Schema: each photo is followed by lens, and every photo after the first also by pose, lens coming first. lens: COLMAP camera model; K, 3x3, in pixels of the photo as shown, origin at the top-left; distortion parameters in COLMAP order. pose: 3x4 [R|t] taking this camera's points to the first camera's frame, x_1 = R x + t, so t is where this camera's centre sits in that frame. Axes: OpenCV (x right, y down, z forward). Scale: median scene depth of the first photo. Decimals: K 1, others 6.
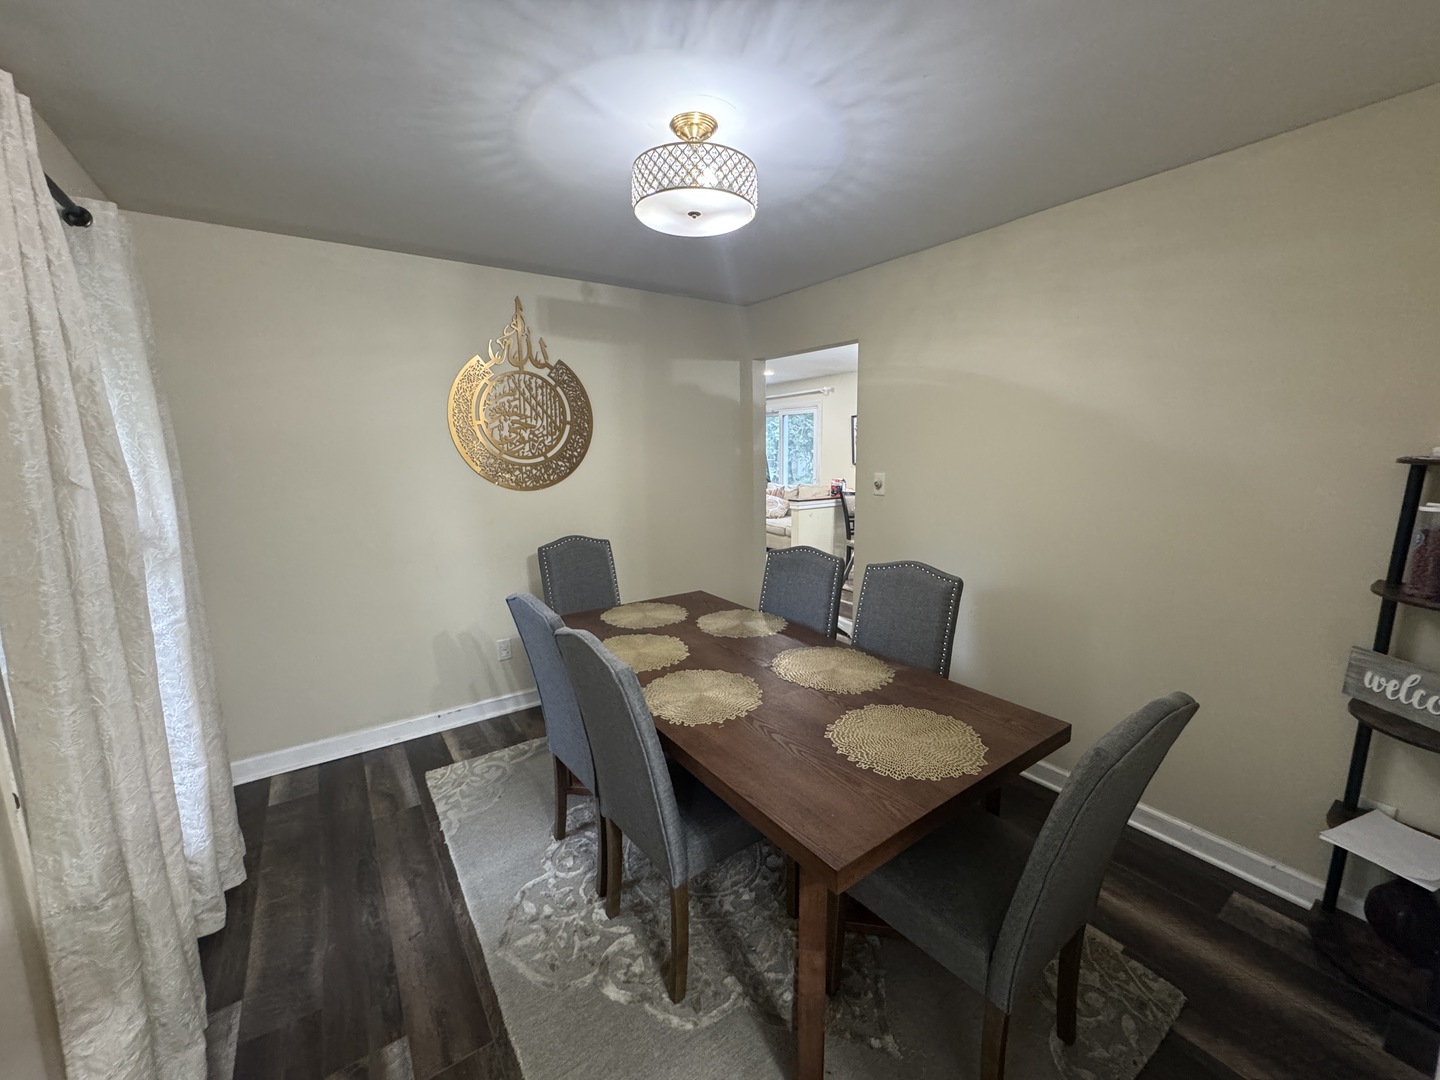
lens RADIAL K [[576.8, 0, 718.7], [0, 576.8, 539.6], [0, 0, 1]] dist [0.002723, 0.000457]
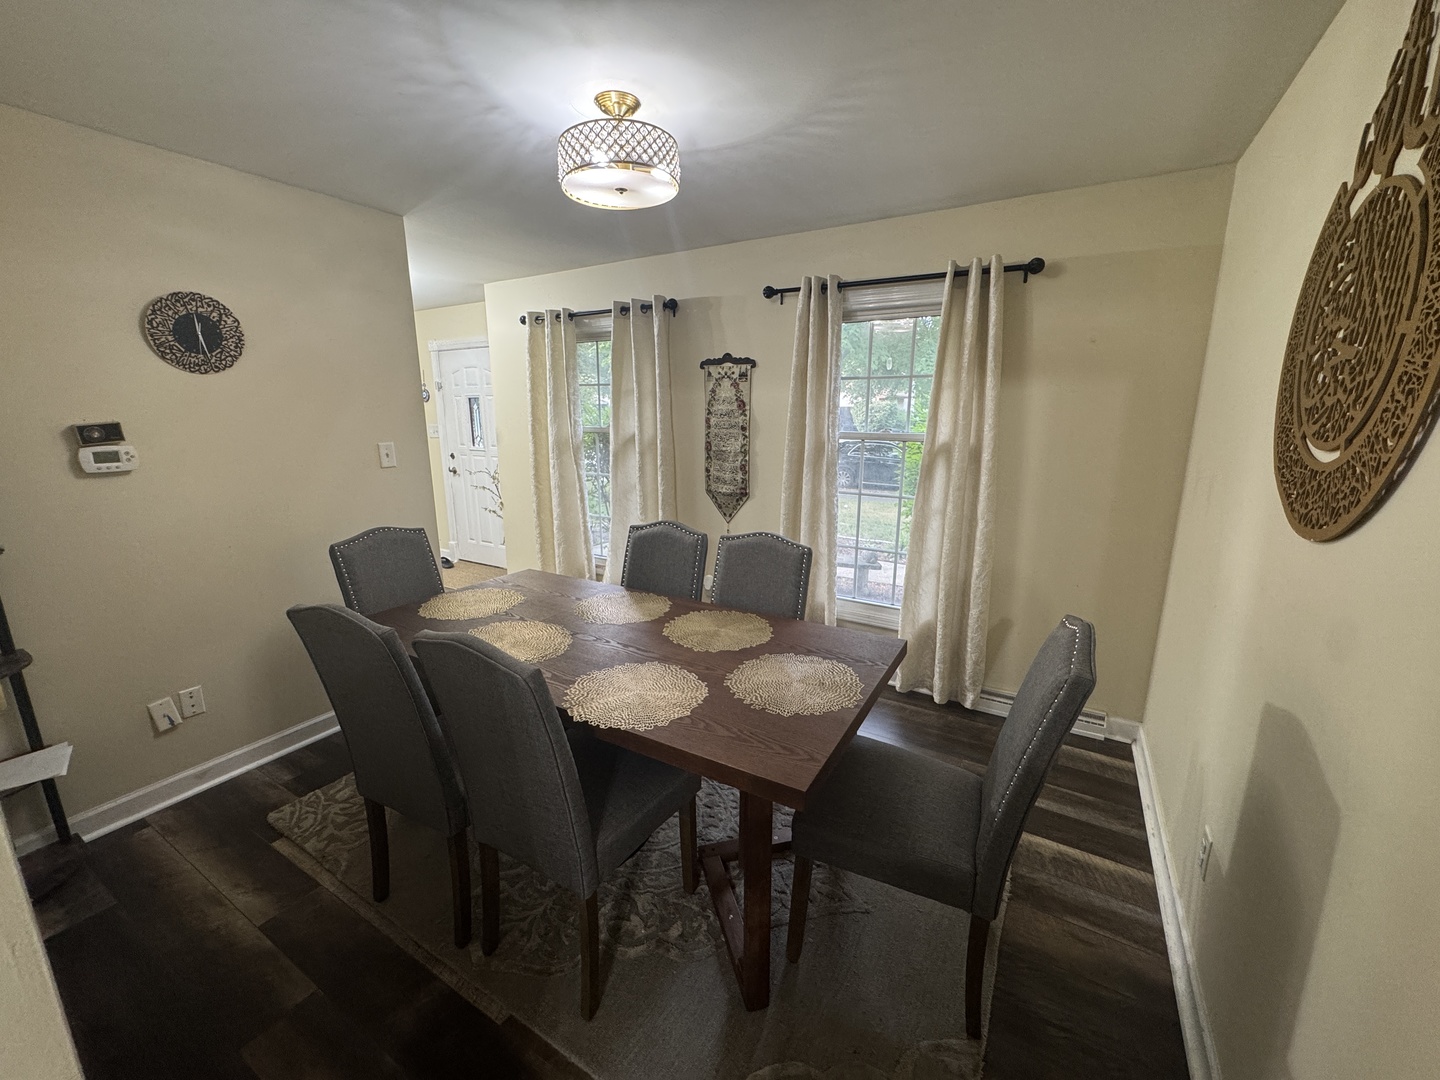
lens RADIAL K [[576.8, 0, 717.6], [0, 576.8, 535.9], [0, 0, 1]] dist [0.002723, 0.000457]
pose [[-0.915302, 0.097143, -0.390879, 0.264035], [-0.054005, 0.932114, 0.358115, -0.354069], [0.399132, 0.348892, -0.847920, 2.138867]]
